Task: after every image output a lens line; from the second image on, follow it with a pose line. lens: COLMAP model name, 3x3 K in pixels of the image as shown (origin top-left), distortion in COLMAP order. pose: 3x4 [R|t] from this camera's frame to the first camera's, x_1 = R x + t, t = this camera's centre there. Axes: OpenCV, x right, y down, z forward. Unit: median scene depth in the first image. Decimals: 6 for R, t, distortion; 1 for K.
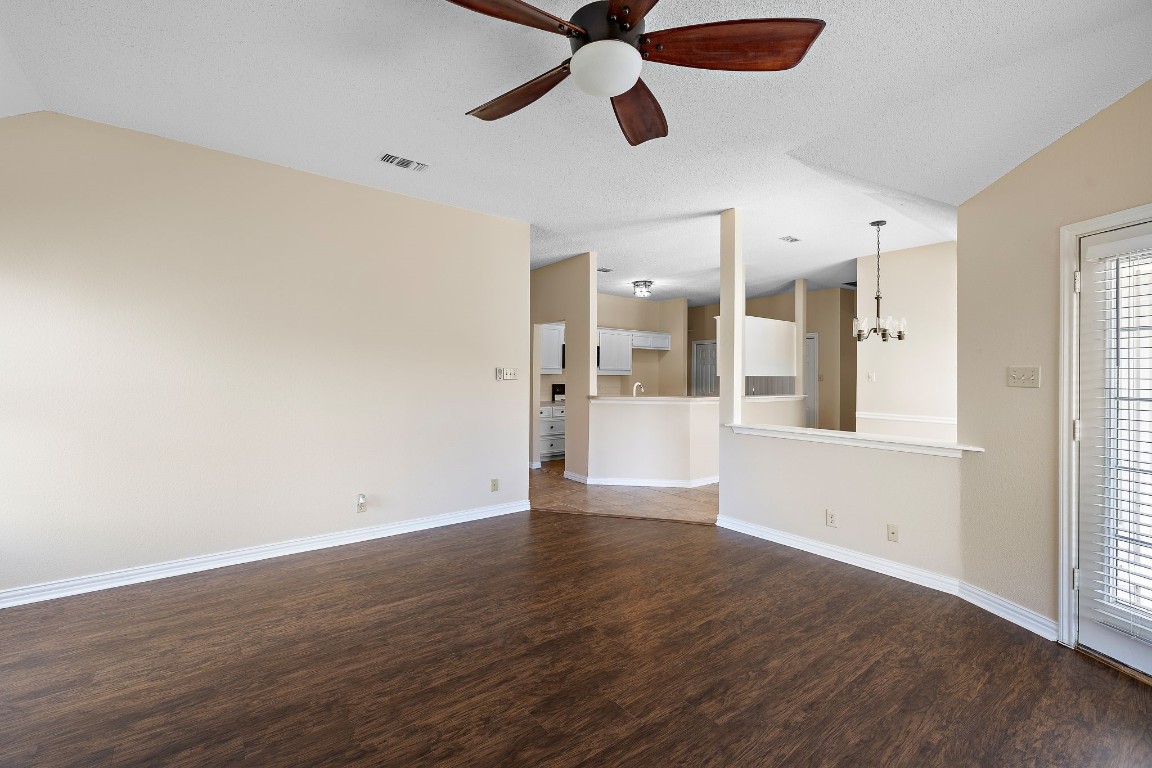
lens RADIAL K [[488.9, 0, 565.4], [0, 488.9, 379.1], [0, 0, 1]] dist [0.001301, 0.000140]
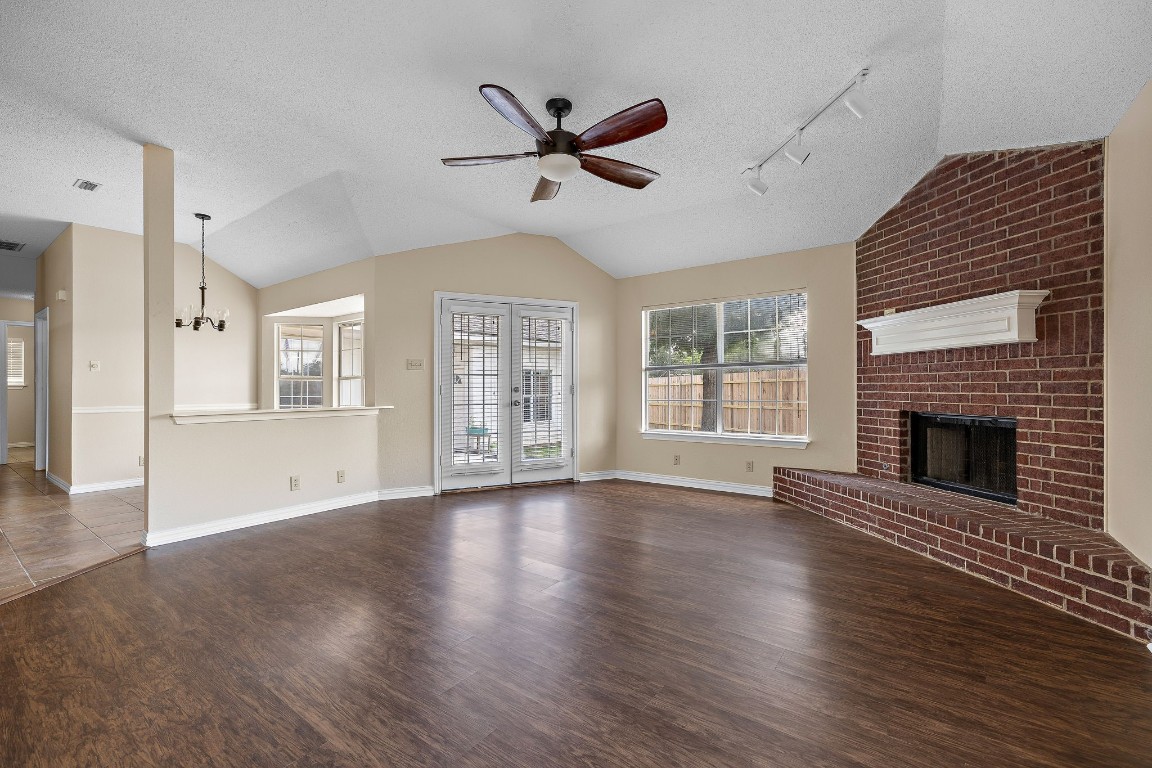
lens RADIAL K [[487.8, 0, 576.0], [0, 487.8, 384.0], [0, 0, 1]] dist [0.001858, 0.000070]
pose [[-0.288377, 0.001361, 0.957516, -1.109904], [0.004060, 0.999992, -0.000198, 0.078146], [-0.957508, 0.003831, -0.288381, 1.017945]]
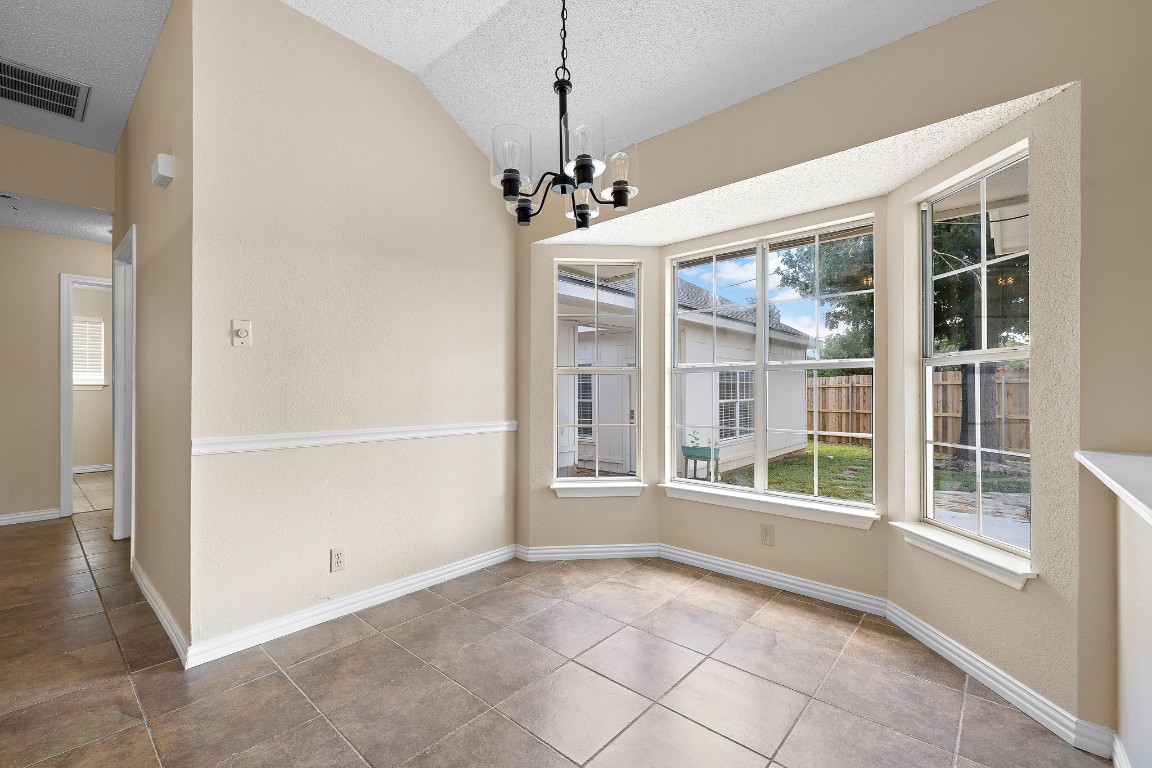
lens RADIAL K [[485.4, 0, 573.0], [0, 485.4, 386.6], [0, 0, 1]] dist [0.001818, 0.000179]
pose [[-0.202292, -0.002717, 0.979321, 0.578682], [0.001181, 0.999995, 0.003018, 0.079844], [-0.979324, 0.001767, -0.202288, 2.012127]]
